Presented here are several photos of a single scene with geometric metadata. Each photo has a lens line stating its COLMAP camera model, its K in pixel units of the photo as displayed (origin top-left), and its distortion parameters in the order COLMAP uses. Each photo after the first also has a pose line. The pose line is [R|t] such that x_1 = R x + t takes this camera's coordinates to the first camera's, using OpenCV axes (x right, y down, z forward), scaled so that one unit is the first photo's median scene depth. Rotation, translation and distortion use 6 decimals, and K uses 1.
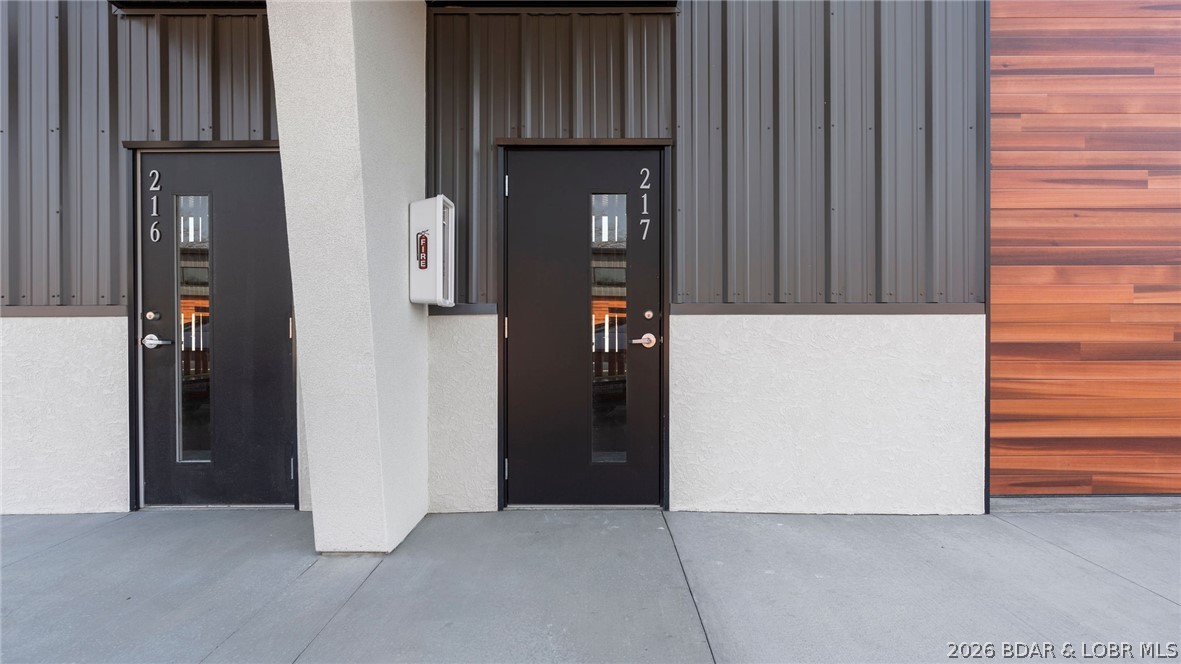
lens RADIAL K [[530.3, 0, 593.7], [0, 530.3, 327.8], [0, 0, 1]] dist [-0.008078, 0.000981]
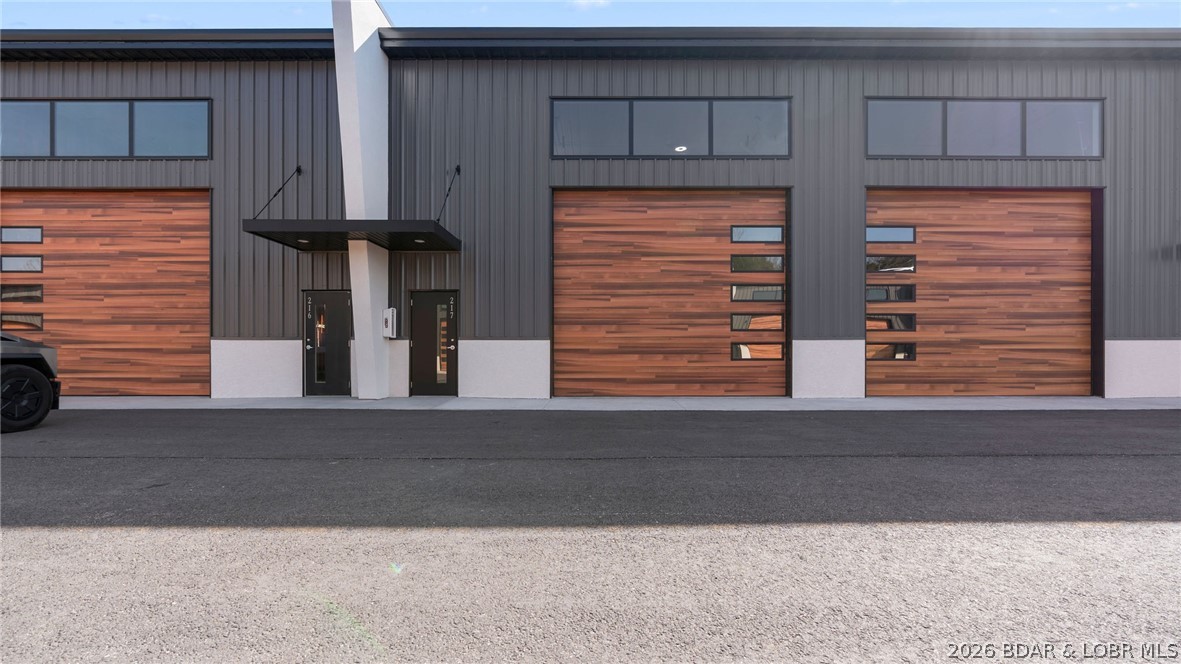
lens RADIAL K [[530.3, 0, 584.7], [0, 530.3, 337.8], [0, 0, 1]] dist [-0.008078, 0.000981]
pose [[0.999809, 0.003221, -0.019254, 1.020239], [-0.003217, 0.999995, 0.000272, -0.043340], [0.019255, -0.000210, 0.999815, -2.404922]]
